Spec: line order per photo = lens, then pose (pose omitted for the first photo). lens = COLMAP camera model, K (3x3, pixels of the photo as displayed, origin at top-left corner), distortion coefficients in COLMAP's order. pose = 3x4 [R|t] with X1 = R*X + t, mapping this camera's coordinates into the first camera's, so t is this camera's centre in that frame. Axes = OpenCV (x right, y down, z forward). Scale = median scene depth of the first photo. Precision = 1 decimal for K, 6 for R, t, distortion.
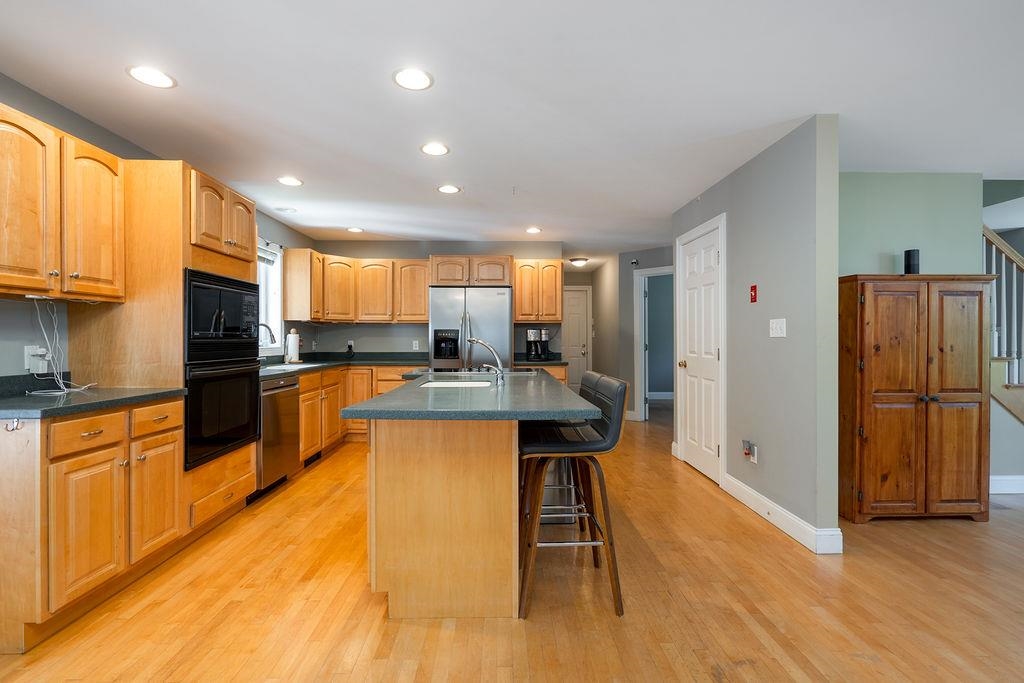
lens RADIAL K [[466.6, 0, 511.4], [0, 466.6, 338.7], [0, 0, 1]] dist [0.000333, 0.000668]
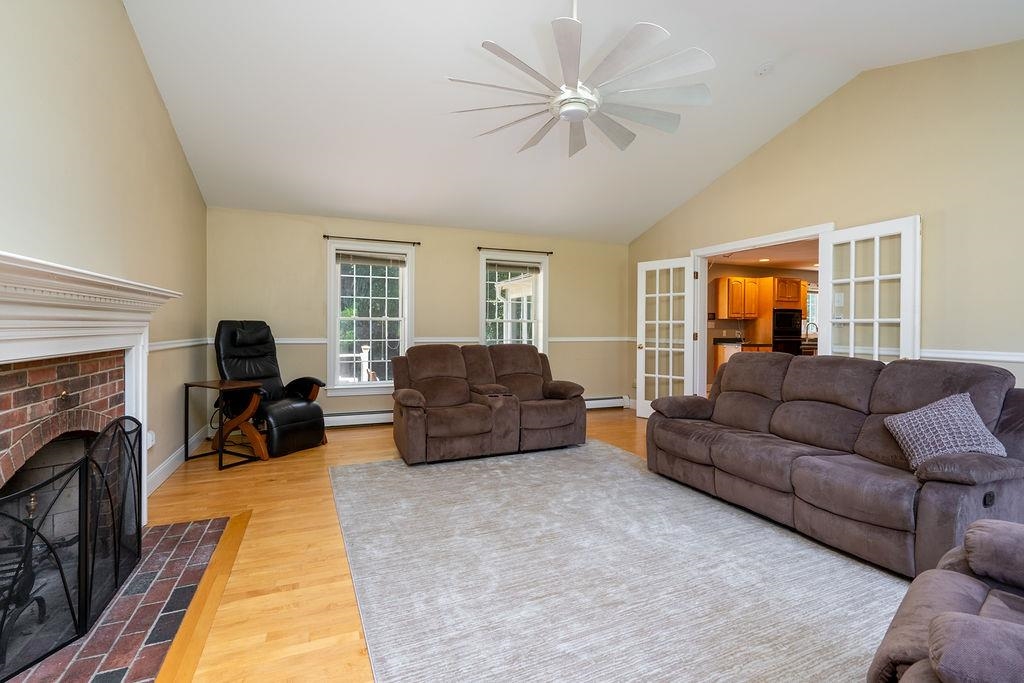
lens RADIAL K [[466.6, 0, 513.7], [0, 466.6, 333.3], [0, 0, 1]] dist [0.000333, 0.000668]
pose [[0.351161, 0.005552, -0.936299, 1.489392], [-0.000676, 0.999984, 0.005676, 0.009328], [0.936315, -0.001361, 0.351159, -1.606894]]
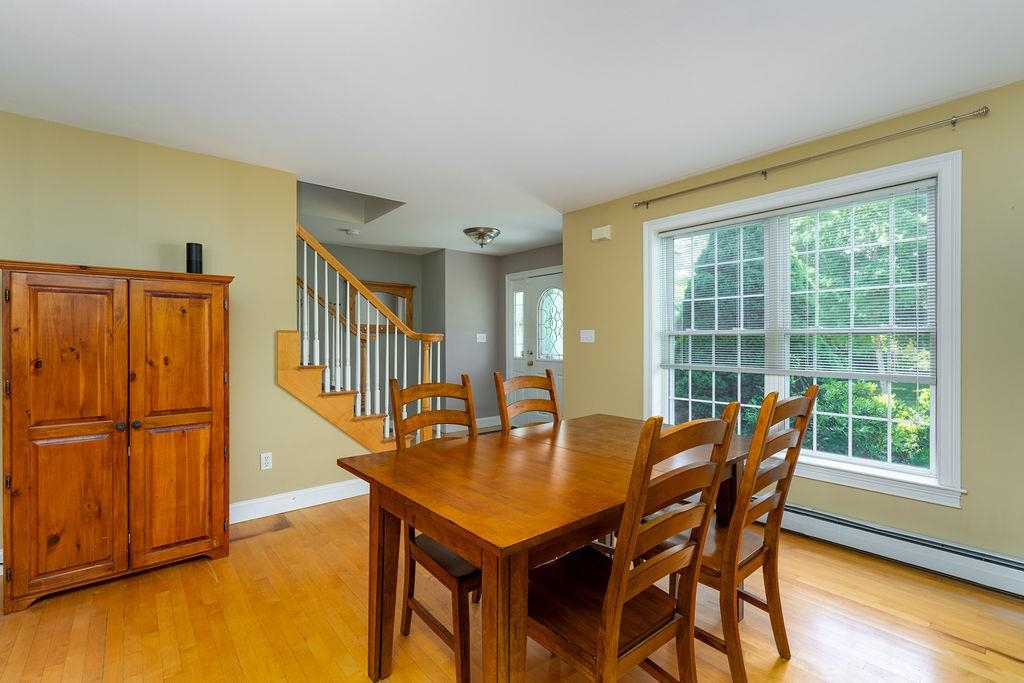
lens RADIAL K [[466.6, 0, 510.9], [0, 466.6, 342.4], [0, 0, 1]] dist [0.000333, 0.000668]
pose [[0.790035, -0.005806, 0.613034, 0.660961], [0.005315, 0.999982, 0.002621, -0.008079], [-0.613038, 0.001188, 0.790052, -0.016947]]
